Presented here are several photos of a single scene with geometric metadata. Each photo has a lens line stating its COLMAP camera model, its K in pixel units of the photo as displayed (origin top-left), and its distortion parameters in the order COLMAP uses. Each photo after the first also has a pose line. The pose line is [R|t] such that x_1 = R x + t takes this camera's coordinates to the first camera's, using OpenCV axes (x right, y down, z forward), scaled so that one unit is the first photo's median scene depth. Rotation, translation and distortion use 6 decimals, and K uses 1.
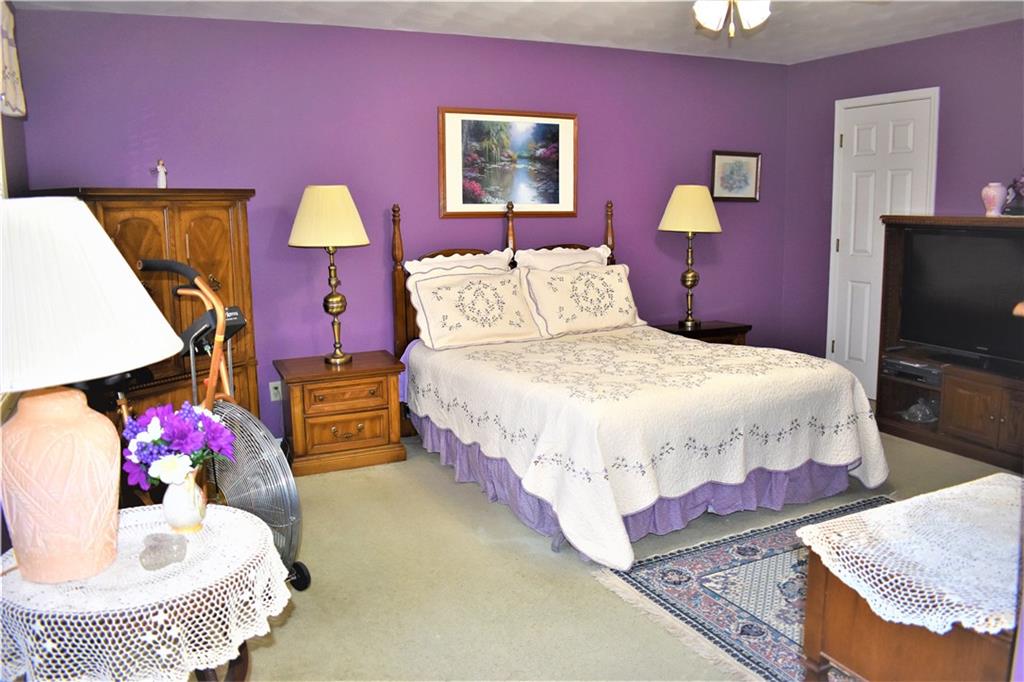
lens RADIAL K [[804.8, 0, 515.7], [0, 804.8, 344.1], [0, 0, 1]] dist [-0.083126, 0.004781]
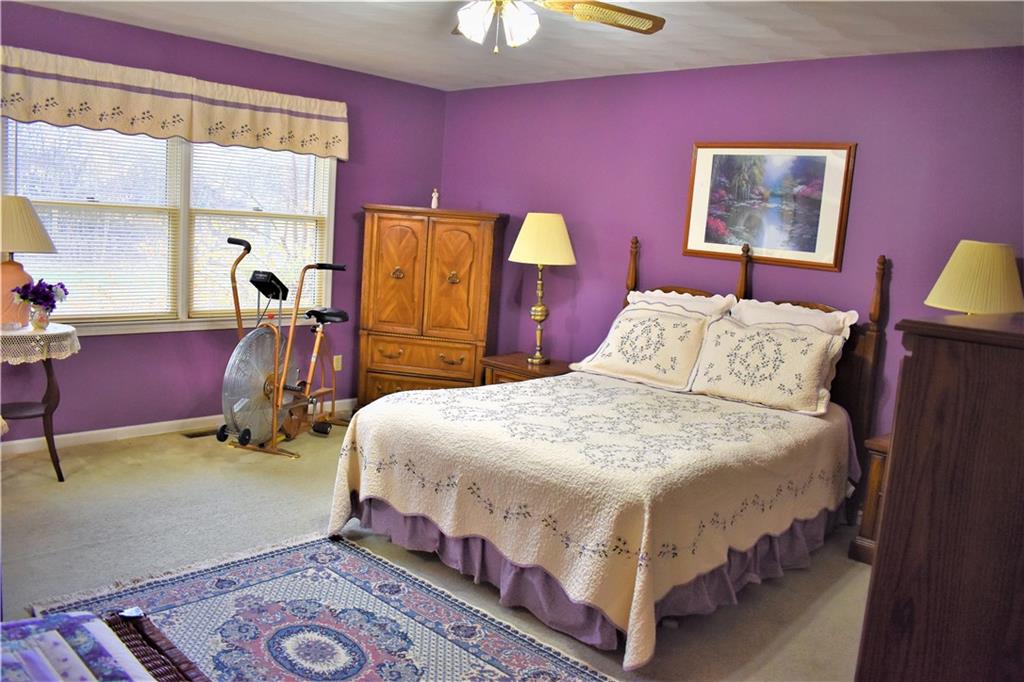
lens RADIAL K [[804.8, 0, 515.7], [0, 804.8, 344.1], [0, 0, 1]] dist [-0.083126, 0.004781]
pose [[0.338246, 0.174782, -0.924684, 0.759324], [-0.232426, 0.967676, 0.097888, -0.099185], [0.911904, 0.181810, 0.367936, 0.470419]]
